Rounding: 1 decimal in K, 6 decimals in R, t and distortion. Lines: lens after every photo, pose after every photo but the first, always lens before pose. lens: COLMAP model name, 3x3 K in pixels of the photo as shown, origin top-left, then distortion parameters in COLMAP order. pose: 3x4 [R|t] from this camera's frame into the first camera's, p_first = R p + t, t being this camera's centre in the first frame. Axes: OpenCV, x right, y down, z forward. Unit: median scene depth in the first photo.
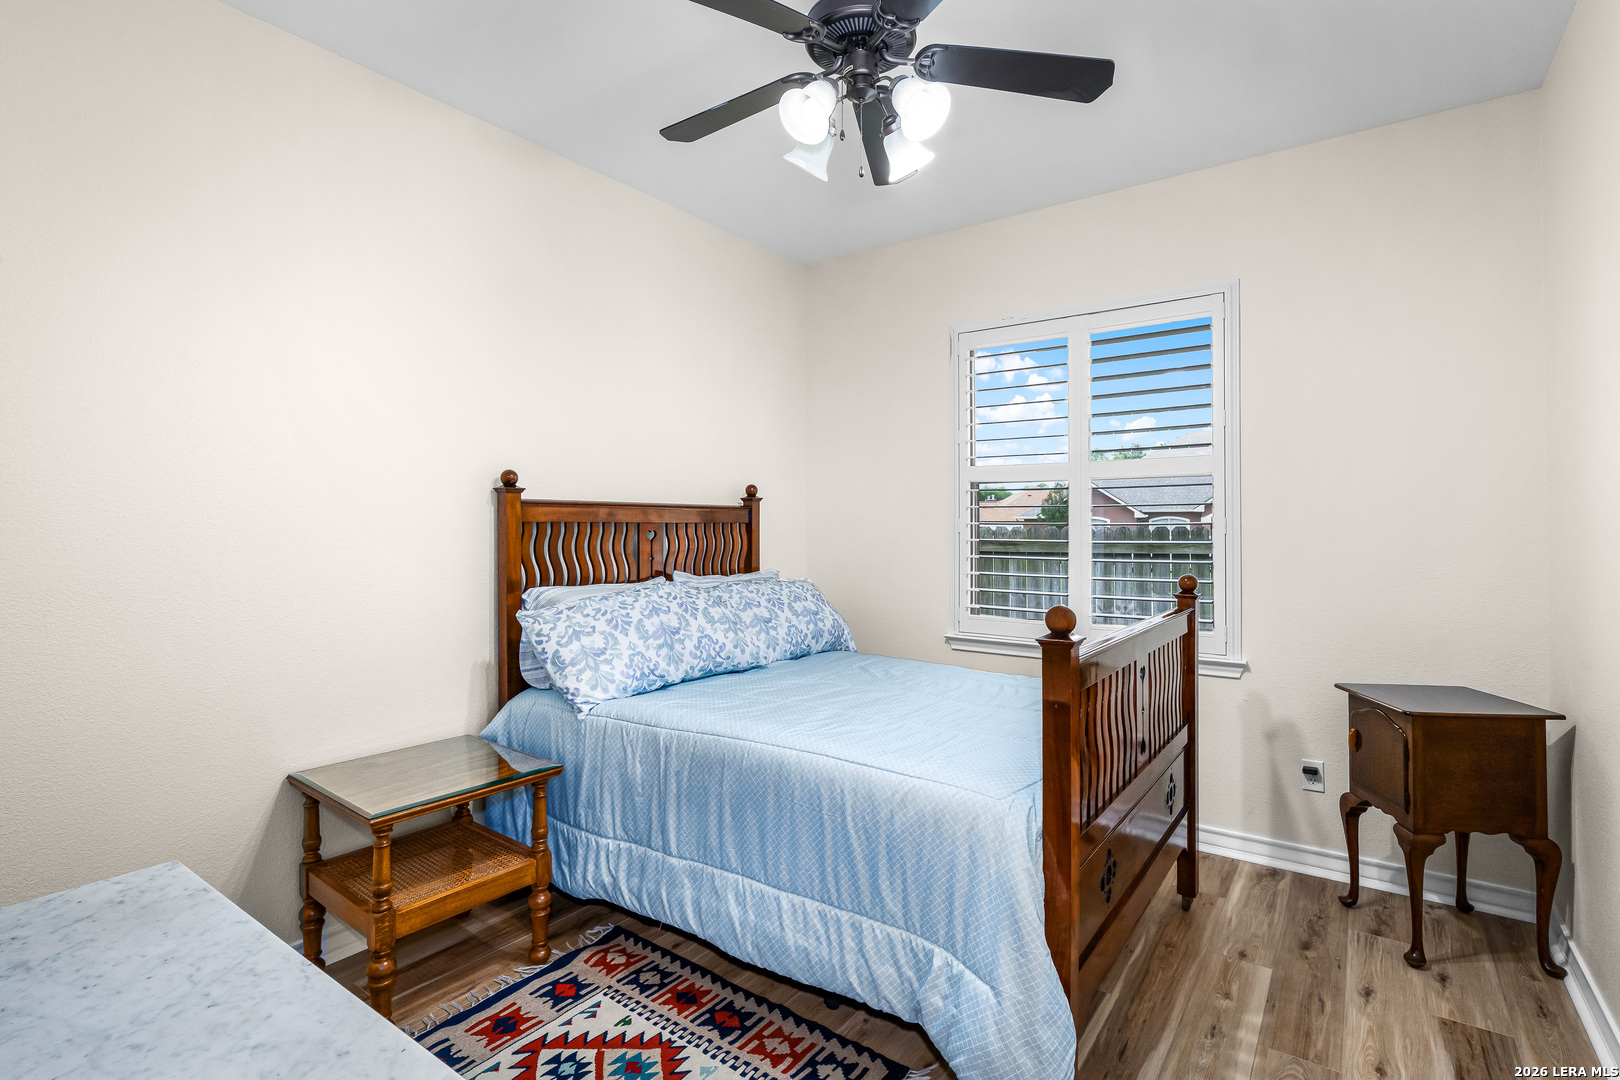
lens RADIAL K [[768.9, 0, 812.8], [0, 768.9, 505.7], [0, 0, 1]] dist [-0.001317, -0.000289]
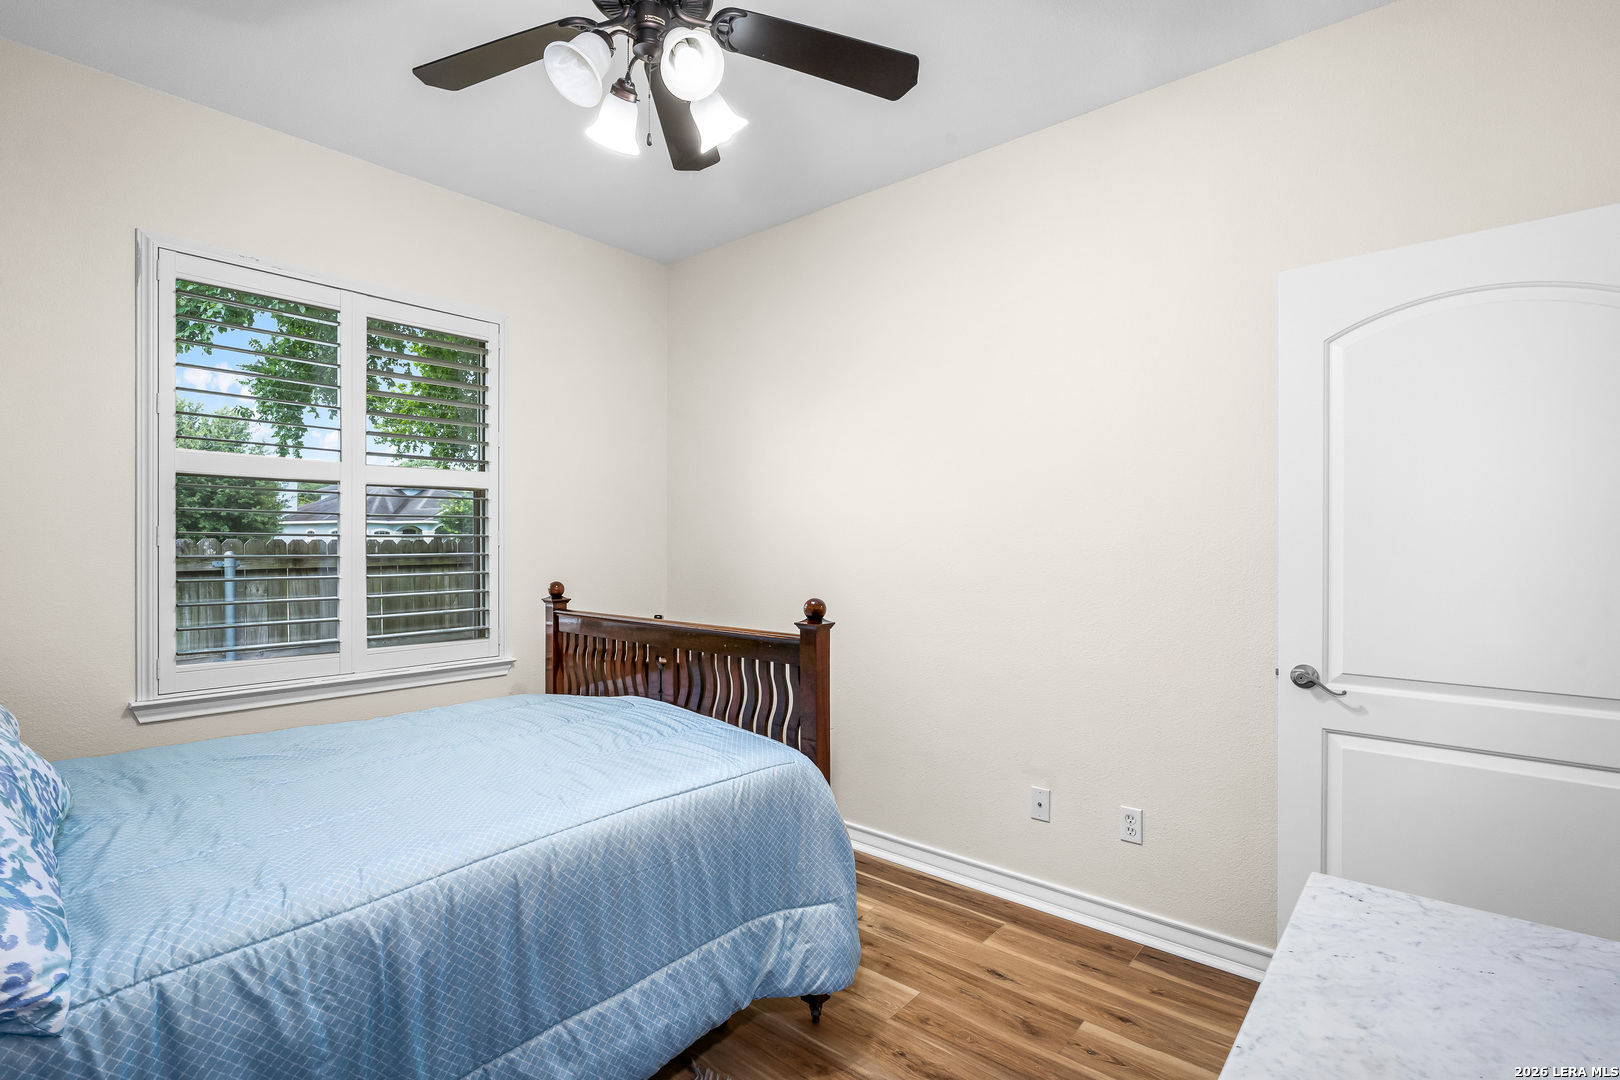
lens RADIAL K [[773.6, 0, 810.0], [0, 773.6, 540.0], [0, 0, 1]] dist [-0.001372, -0.000319]
pose [[0.083650, 0.001015, 0.996495, -0.654764], [-0.029331, 0.999569, 0.001444, 0.020996], [-0.996063, -0.029349, 0.083644, 0.598880]]
